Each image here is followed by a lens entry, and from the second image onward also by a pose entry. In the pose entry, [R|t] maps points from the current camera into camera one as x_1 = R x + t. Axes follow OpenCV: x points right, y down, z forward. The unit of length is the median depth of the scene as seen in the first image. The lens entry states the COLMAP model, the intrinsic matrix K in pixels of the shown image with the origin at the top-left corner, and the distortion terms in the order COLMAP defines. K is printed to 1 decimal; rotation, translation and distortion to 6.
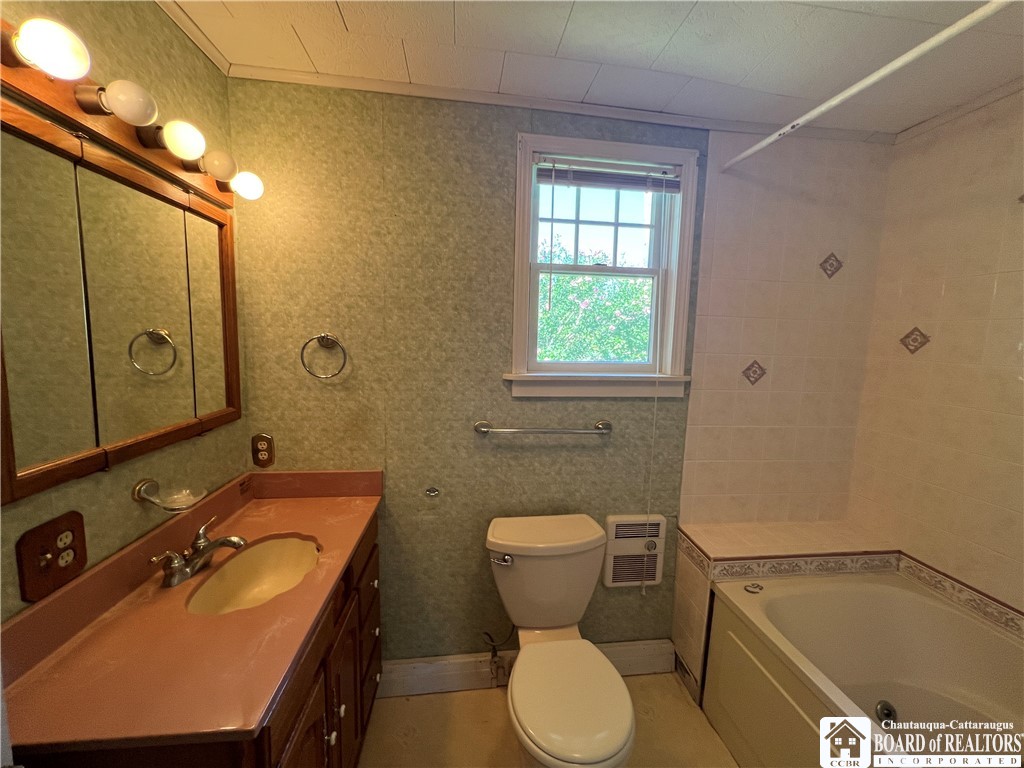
lens RADIAL K [[410.5, 0, 512.0], [0, 410.5, 384.0], [0, 0, 1]] dist [-0.002222, -0.000099]
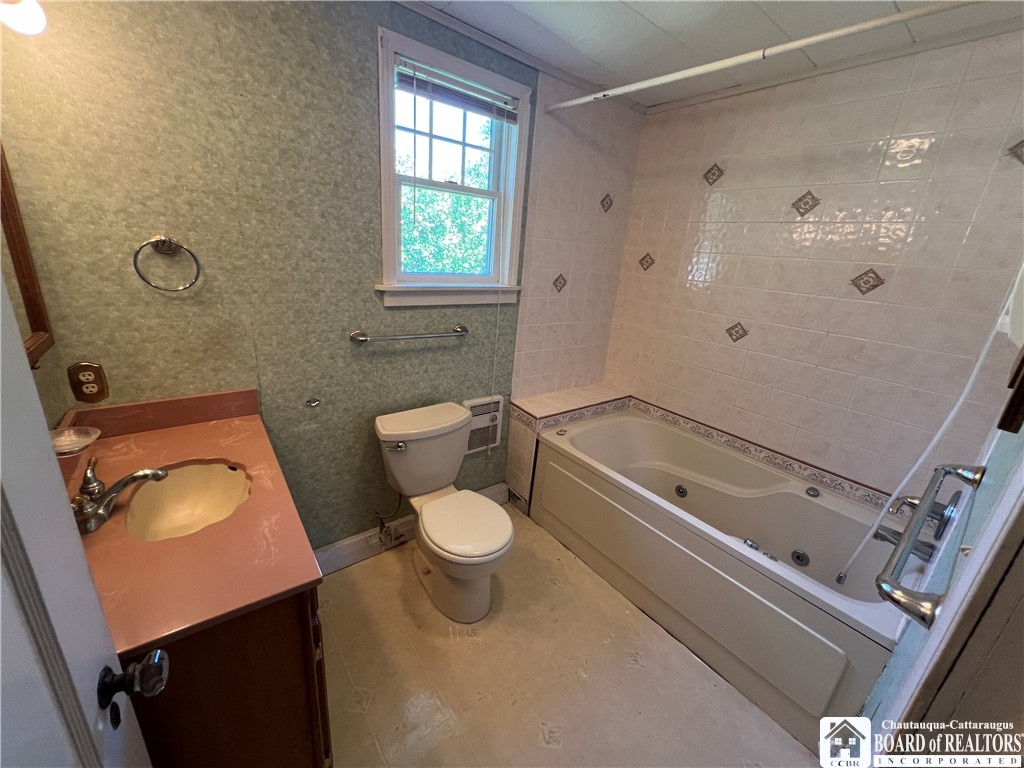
lens RADIAL K [[405.0, 0, 512.0], [0, 405.0, 384.0], [0, 0, 1]] dist [0.000244, 0.000018]
pose [[0.857555, -0.124977, 0.498979, -0.273635], [0.007389, 0.972929, 0.230986, -0.014469], [-0.514339, -0.194396, 0.835263, -0.103134]]
